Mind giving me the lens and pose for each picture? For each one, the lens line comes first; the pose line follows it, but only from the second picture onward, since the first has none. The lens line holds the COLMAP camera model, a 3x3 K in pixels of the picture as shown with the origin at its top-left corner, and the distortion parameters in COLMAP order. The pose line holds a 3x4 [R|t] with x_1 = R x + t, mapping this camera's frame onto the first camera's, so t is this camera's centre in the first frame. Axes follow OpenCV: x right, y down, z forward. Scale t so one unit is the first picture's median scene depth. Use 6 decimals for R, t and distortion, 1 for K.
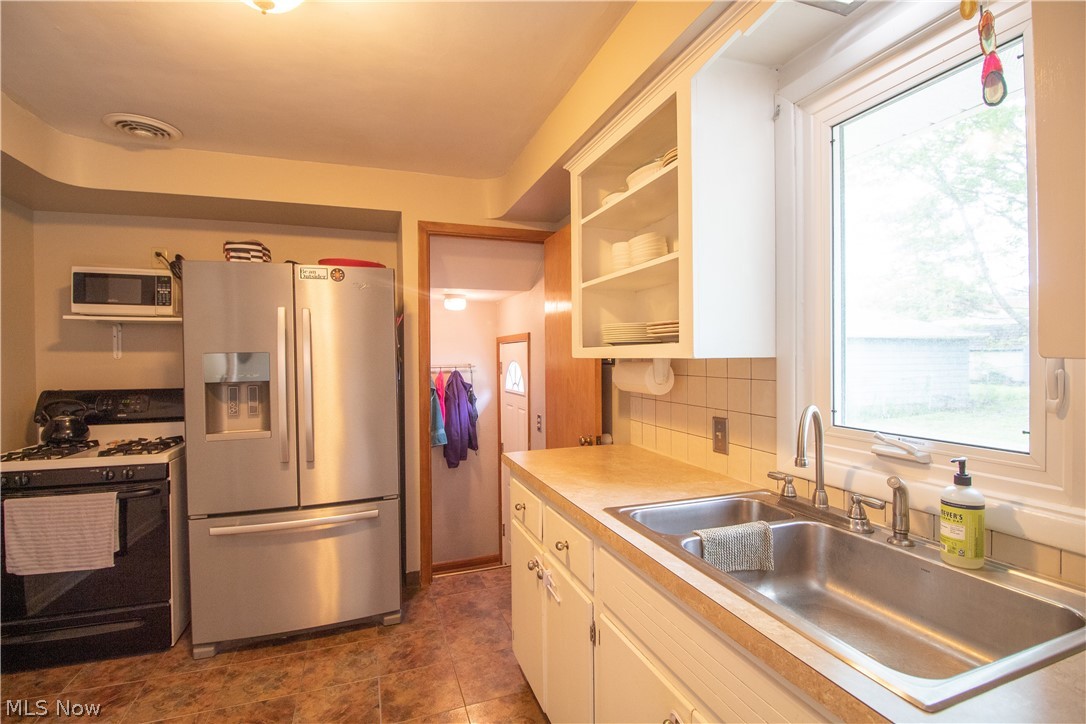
lens RADIAL K [[500.9, 0, 541.3], [0, 500.9, 362.0], [0, 0, 1]] dist [-0.000713, -0.000090]
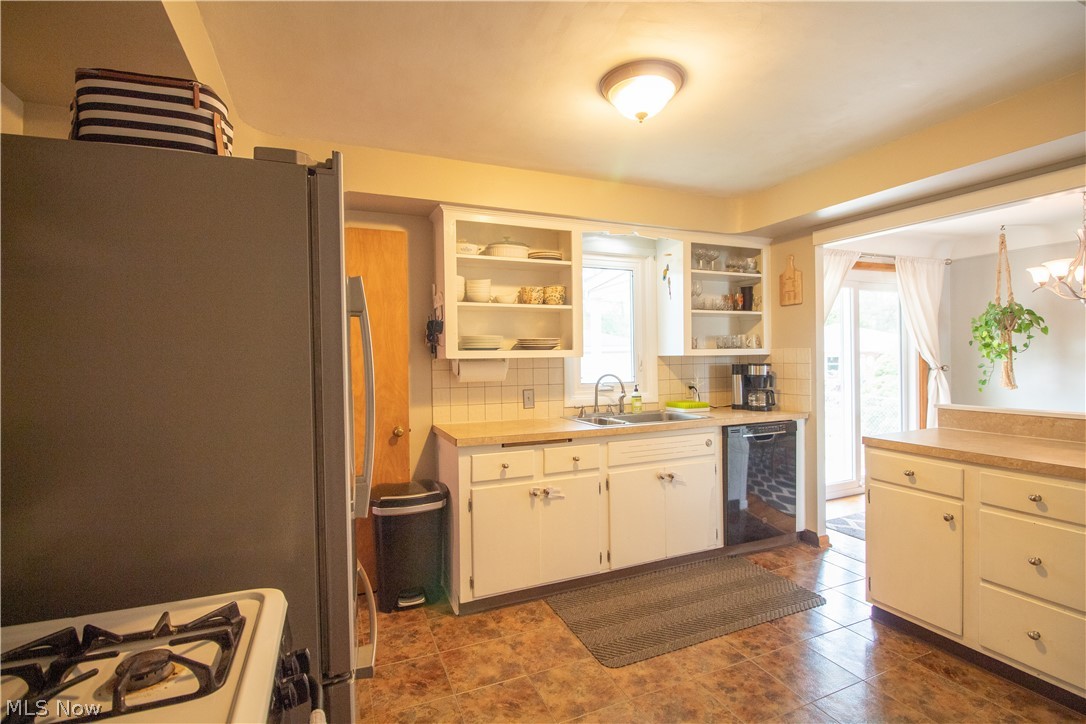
lens RADIAL K [[500.9, 0, 539.3], [0, 500.9, 361.1], [0, 0, 1]] dist [-0.000713, -0.000090]
pose [[-0.048978, 0.005813, 0.998783, -1.400009], [0.025023, 0.999676, -0.004592, 0.013334], [-0.998486, 0.024768, -0.049107, 0.960257]]
